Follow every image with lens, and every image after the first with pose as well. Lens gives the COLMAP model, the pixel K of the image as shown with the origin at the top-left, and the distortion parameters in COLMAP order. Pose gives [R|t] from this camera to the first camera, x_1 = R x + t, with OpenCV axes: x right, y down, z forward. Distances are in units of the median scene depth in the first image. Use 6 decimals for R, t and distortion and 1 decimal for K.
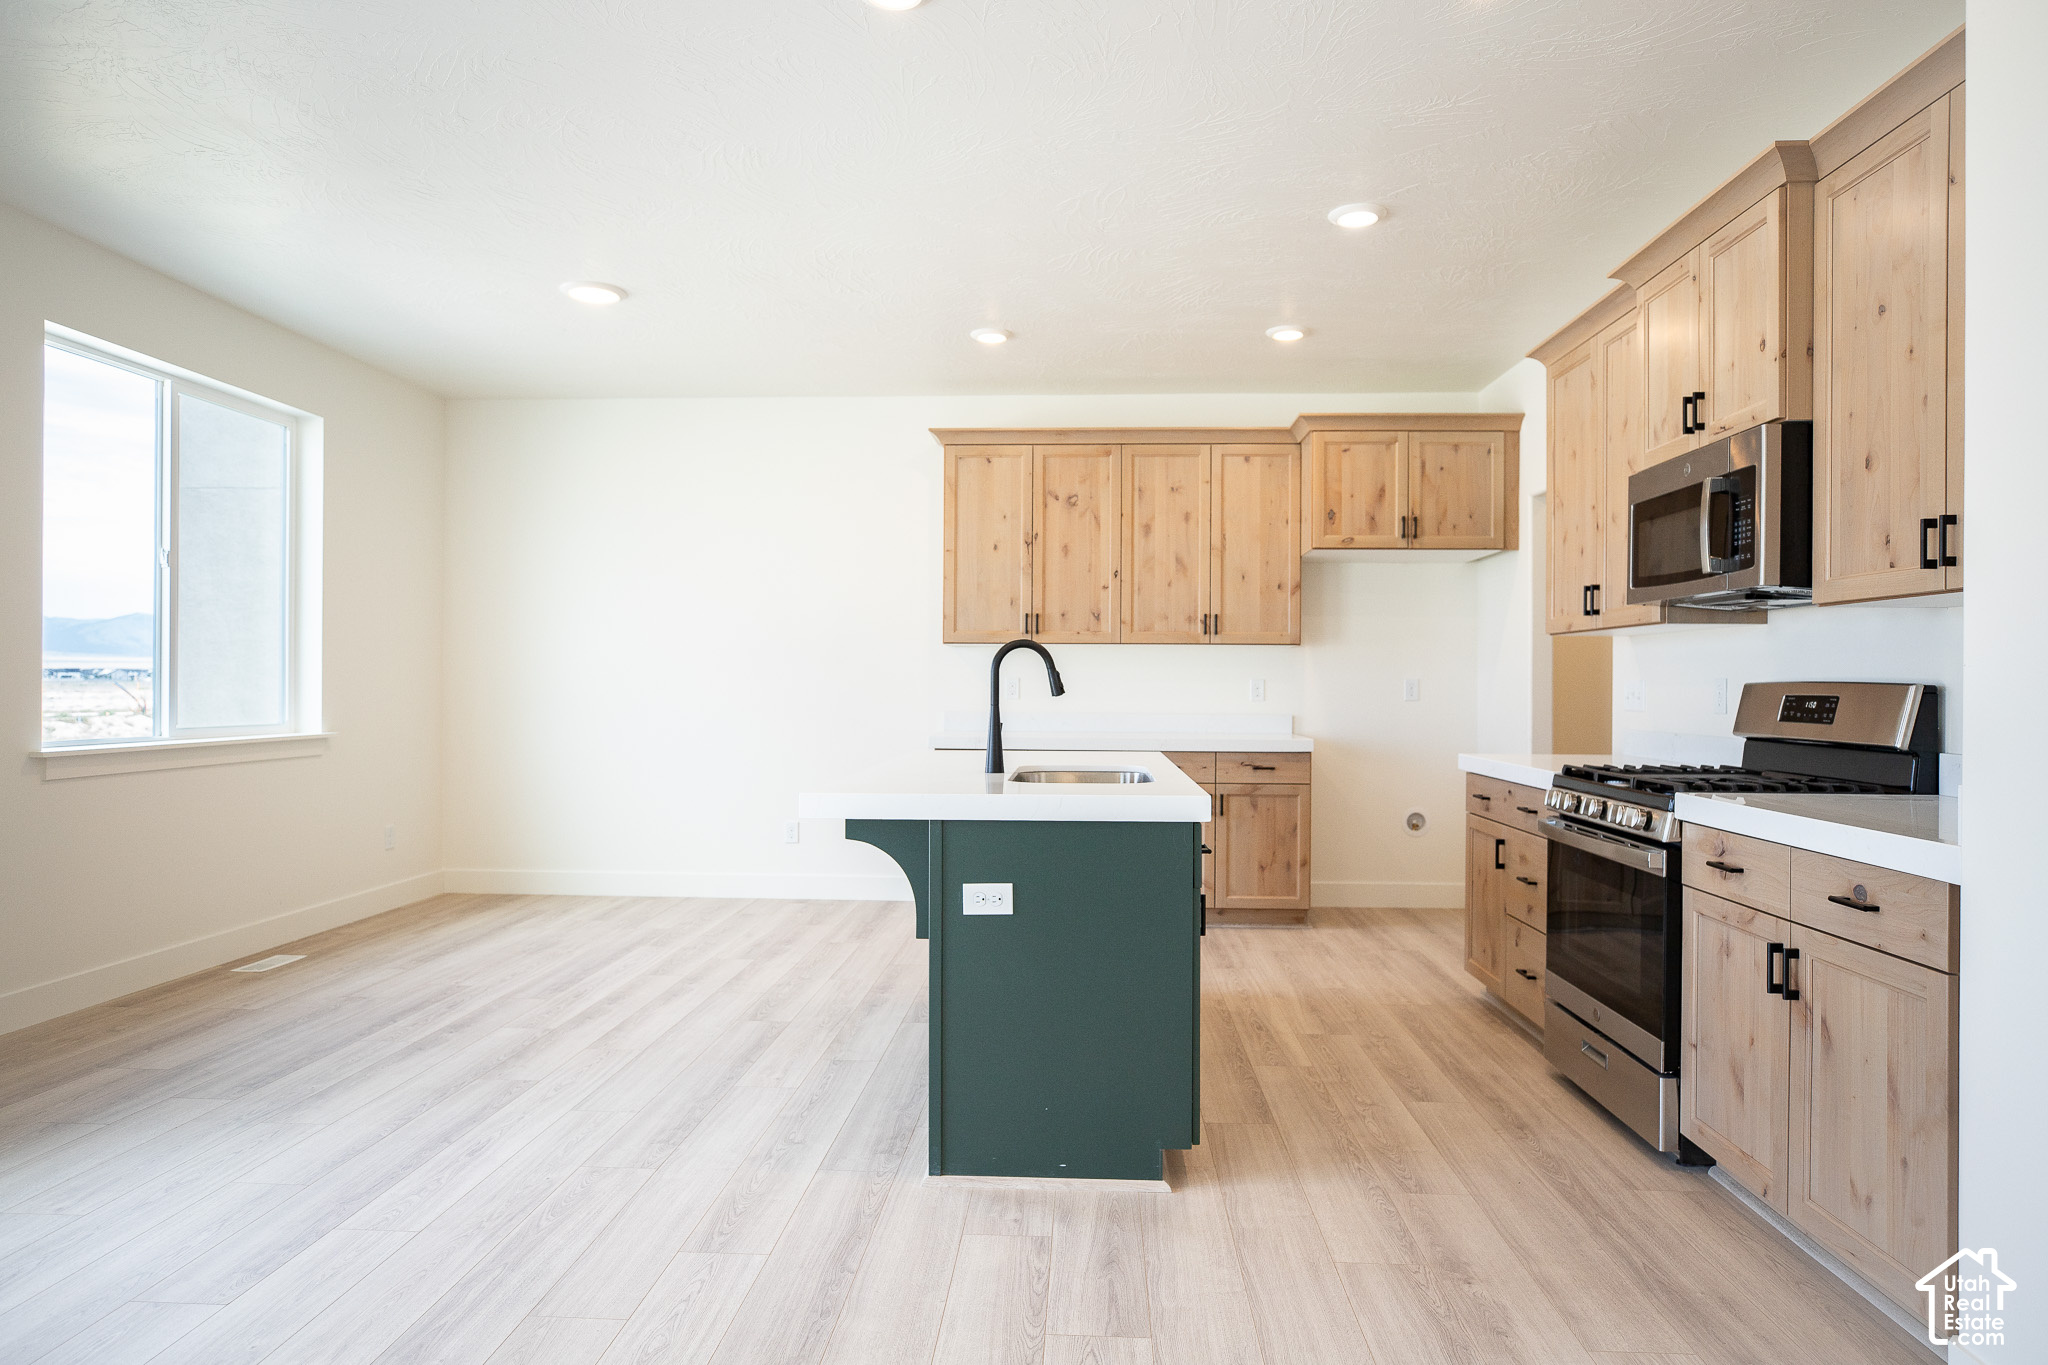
lens RADIAL K [[1161.4, 0, 1024.0], [0, 1161.4, 682.5], [0, 0, 1]] dist [-0.001303, -0.000701]
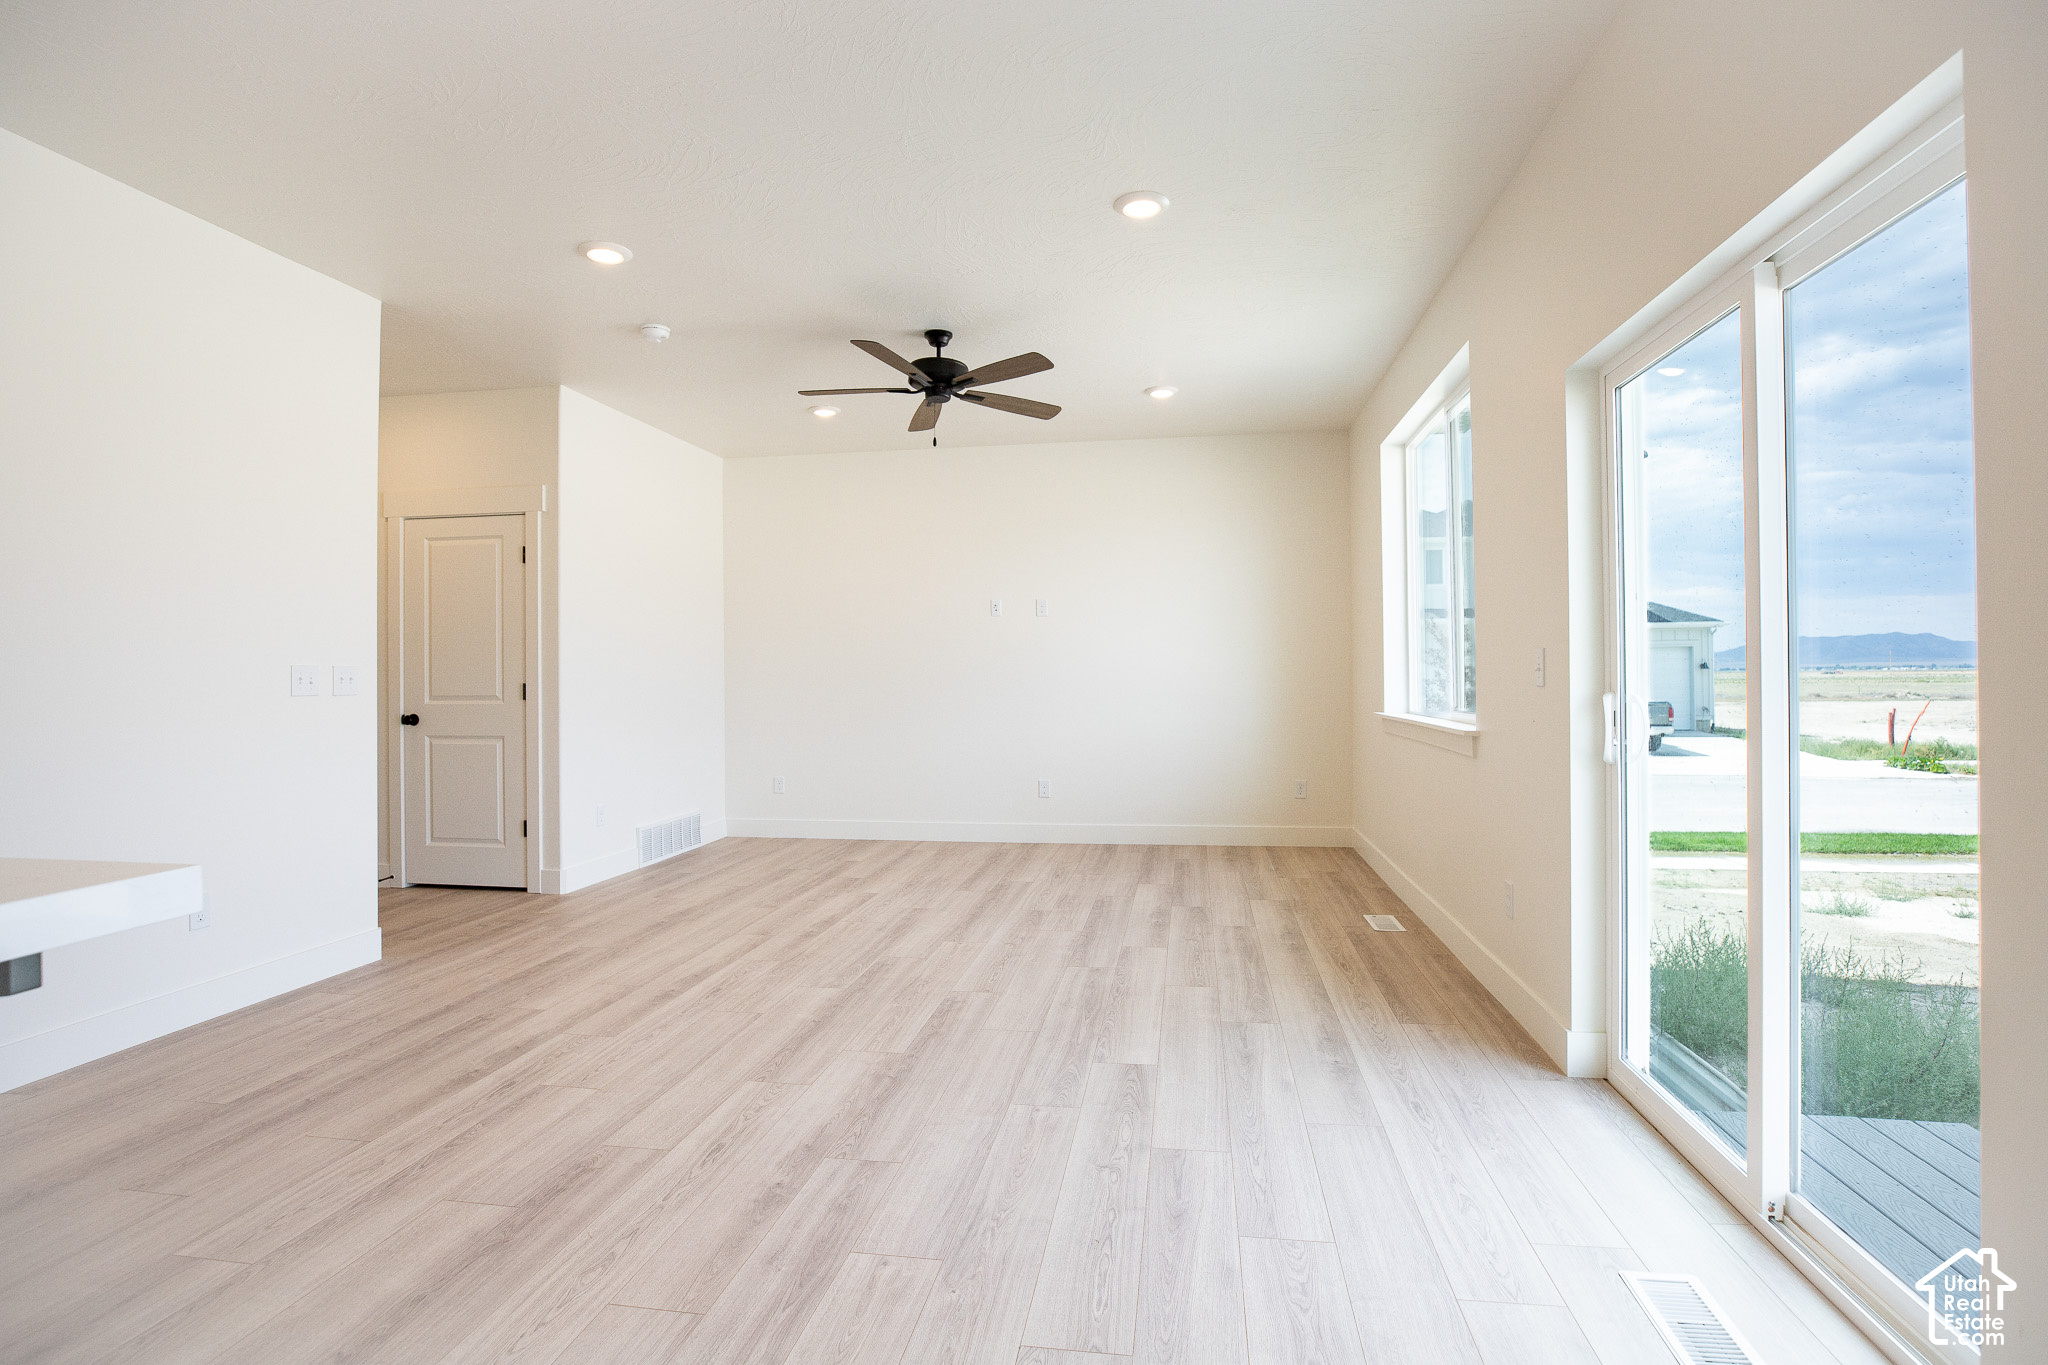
lens RADIAL K [[979.2, 0, 1024.0], [0, 979.2, 682.5], [0, 0, 1]] dist [-0.019374, 0.000394]
pose [[-0.994257, 0.002034, 0.106999, -0.537155], [0.001896, 0.999997, -0.001395, 0.011811], [-0.107001, -0.001184, -0.994258, 1.222246]]
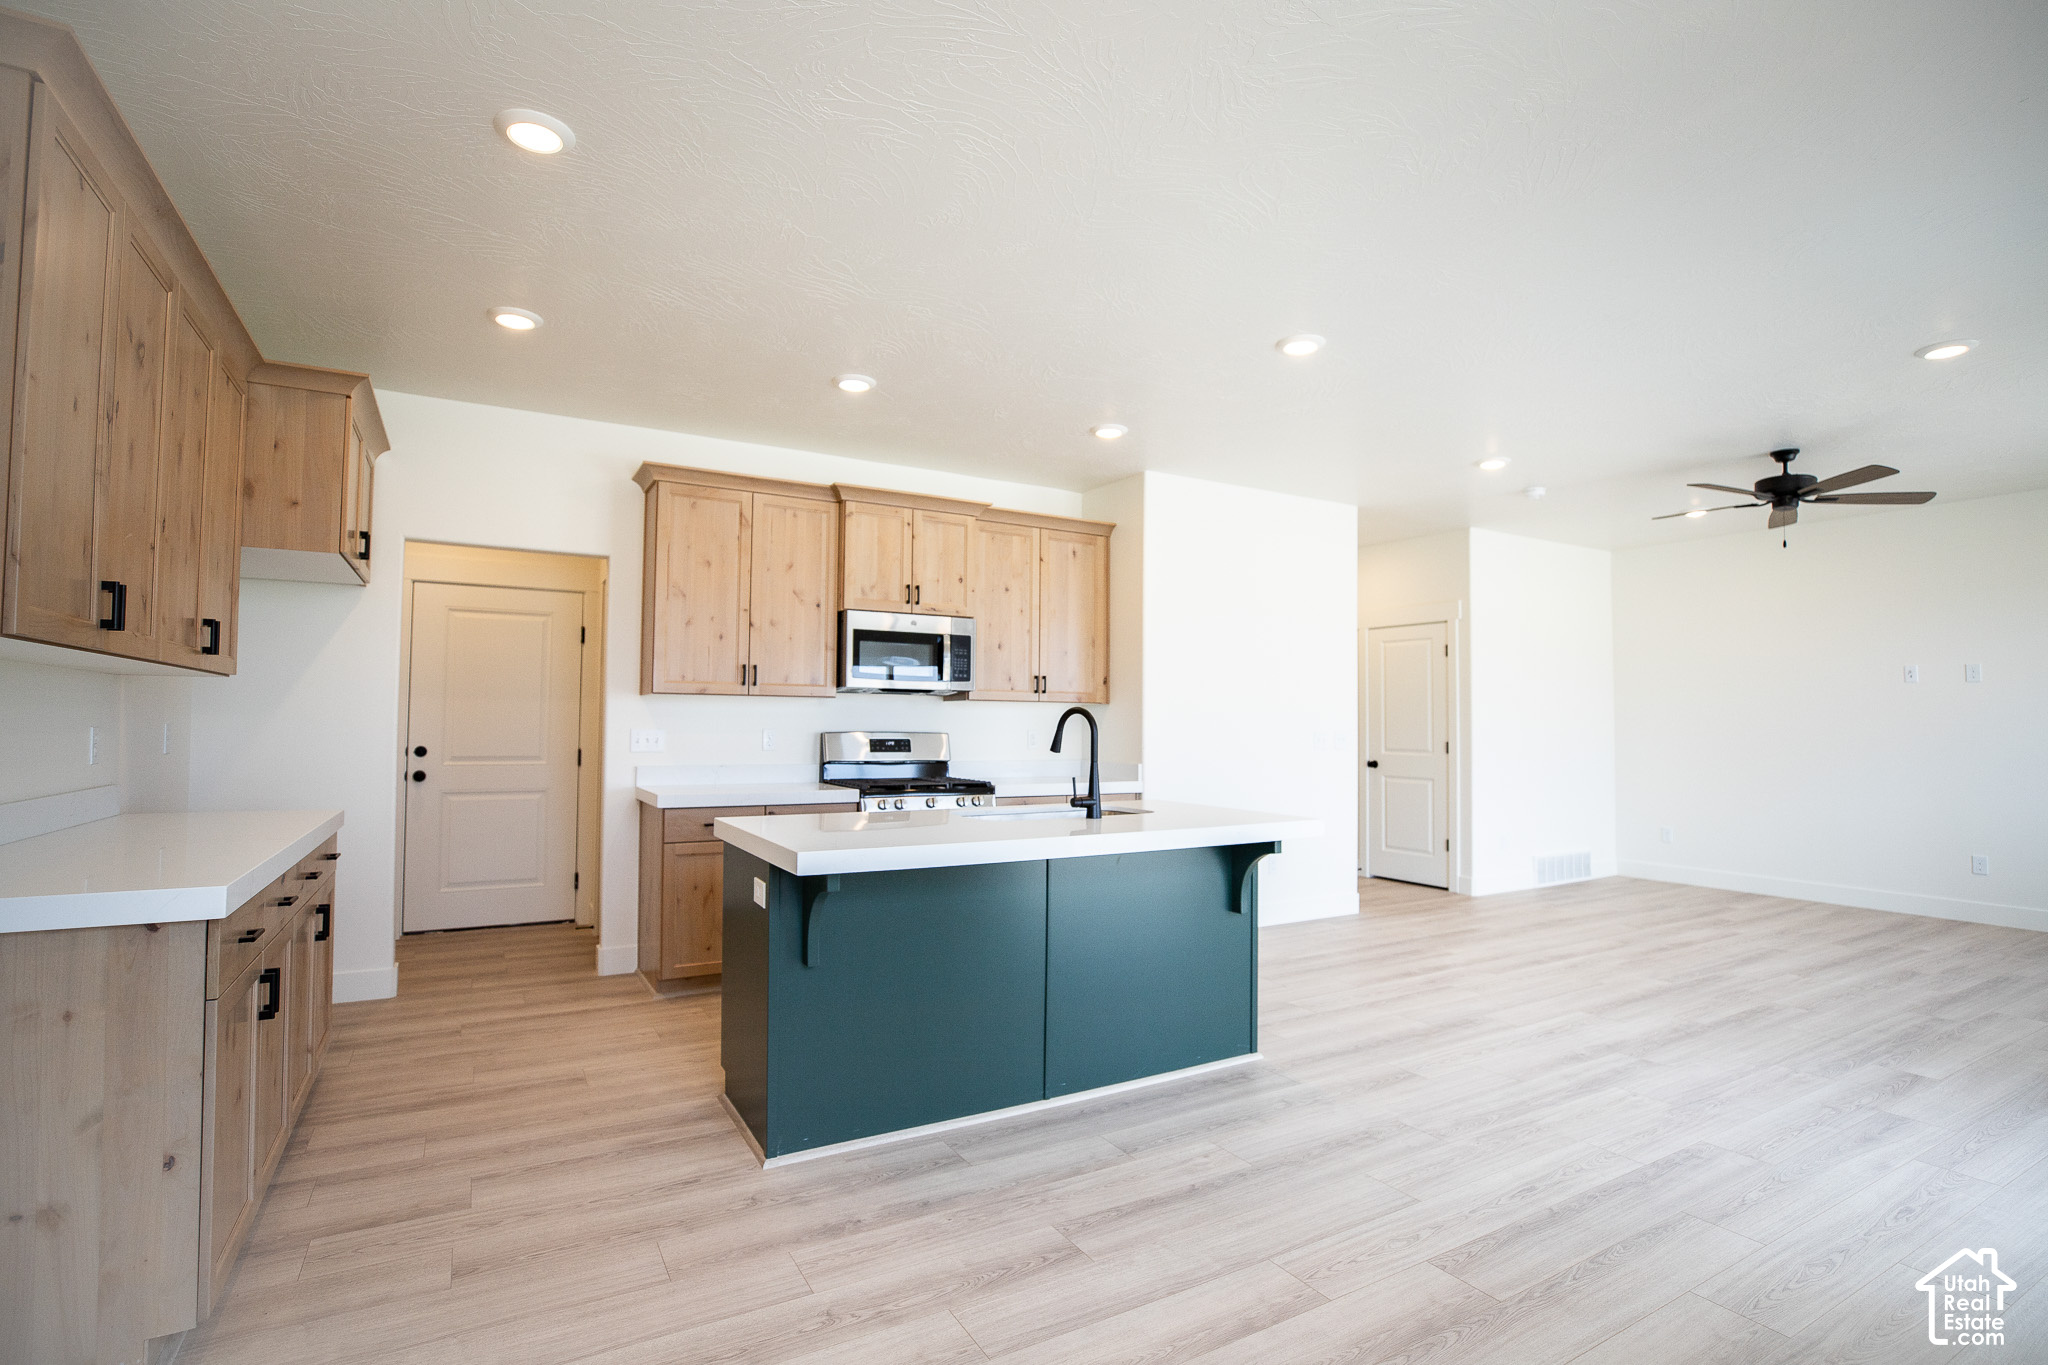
lens RADIAL K [[979.2, 0, 1024.0], [0, 979.2, 682.5], [0, 0, 1]] dist [-0.019374, 0.000394]
pose [[-0.541341, 0.025789, 0.840407, -0.916614], [-0.014890, 0.999079, -0.040249, -0.020822], [-0.840671, -0.034303, -0.540458, 1.760704]]
